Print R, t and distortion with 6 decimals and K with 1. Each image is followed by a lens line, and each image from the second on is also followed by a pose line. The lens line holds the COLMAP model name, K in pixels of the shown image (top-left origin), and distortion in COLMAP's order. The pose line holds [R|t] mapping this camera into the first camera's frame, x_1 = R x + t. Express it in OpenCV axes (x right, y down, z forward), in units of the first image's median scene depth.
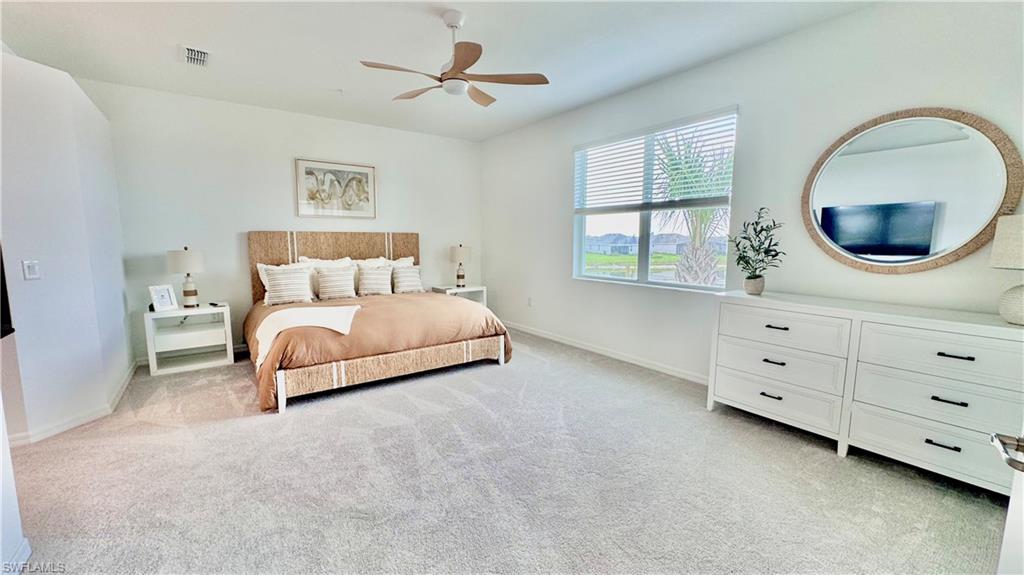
lens RADIAL K [[409.8, 0, 514.7], [0, 409.8, 289.1], [0, 0, 1]] dist [-0.001109, -0.000393]
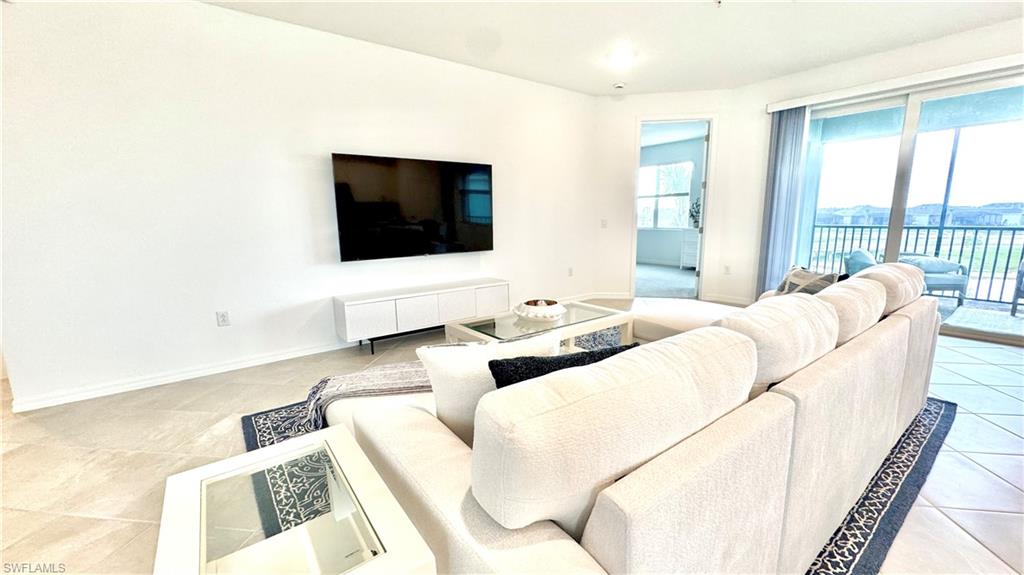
lens RADIAL K [[409.8, 0, 507.9], [0, 409.8, 287.6], [0, 0, 1]] dist [-0.001109, -0.000393]
pose [[0.999747, -0.016371, 0.015411, -0.706824], [0.015468, 0.998255, 0.056990, 0.219731], [-0.016317, -0.056737, 0.998256, -1.675098]]
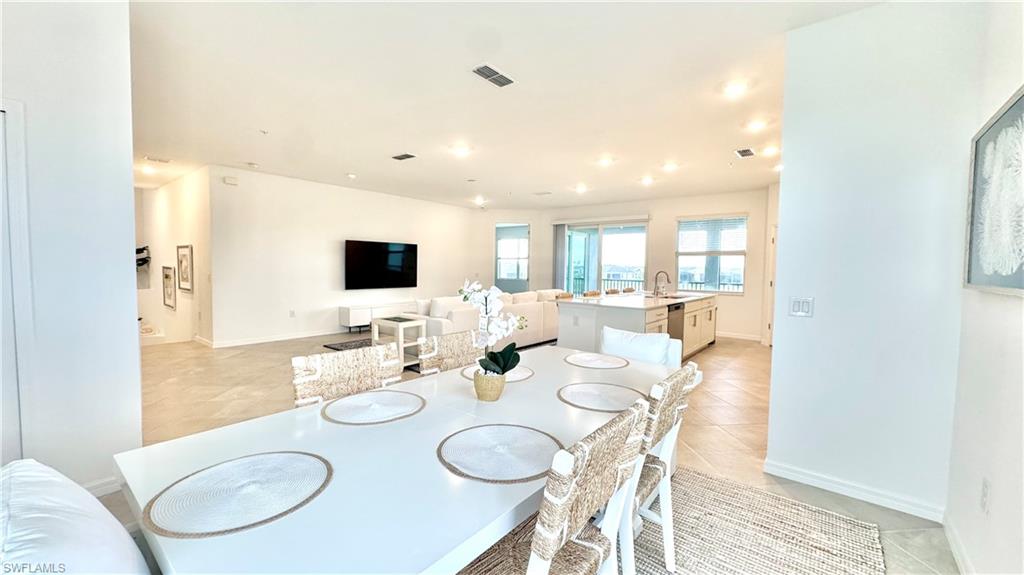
lens RADIAL K [[409.8, 0, 510.5], [0, 409.8, 285.7], [0, 0, 1]] dist [-0.001109, -0.000393]
pose [[0.964785, 0.002555, 0.263029, -0.829577], [0.015762, 0.997595, -0.067503, 0.340931], [-0.262569, 0.069272, 0.962424, -2.901850]]
